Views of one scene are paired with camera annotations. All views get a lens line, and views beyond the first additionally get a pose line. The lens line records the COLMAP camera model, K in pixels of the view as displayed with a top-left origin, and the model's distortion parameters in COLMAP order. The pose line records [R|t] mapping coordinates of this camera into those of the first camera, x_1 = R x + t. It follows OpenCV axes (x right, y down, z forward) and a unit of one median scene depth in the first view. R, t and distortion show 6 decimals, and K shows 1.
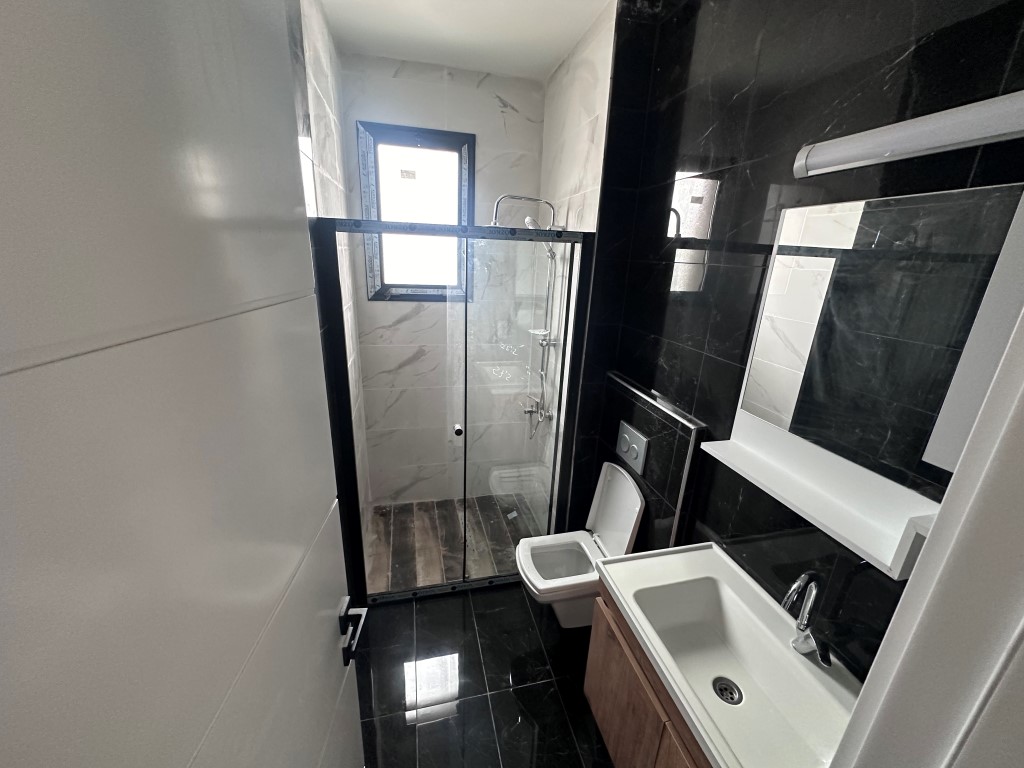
lens RADIAL K [[407.6, 0, 512.3], [0, 407.6, 384.7], [0, 0, 1]] dist [-0.003218, 0.000303]
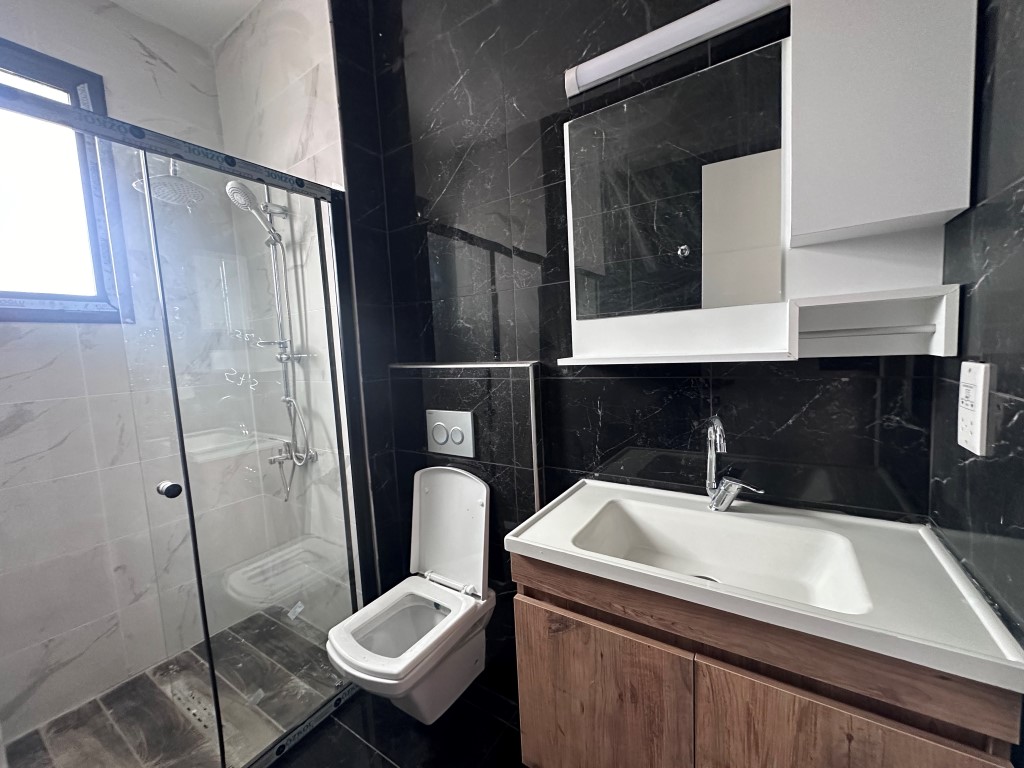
lens RADIAL K [[407.6, 0, 512.3], [0, 407.6, 384.7], [0, 0, 1]] dist [-0.003218, 0.000303]
pose [[0.728207, -0.143319, 0.670205, -0.143375], [0.286772, 0.951888, -0.108035, 0.168635], [-0.622476, 0.270868, 0.734271, 0.261417]]
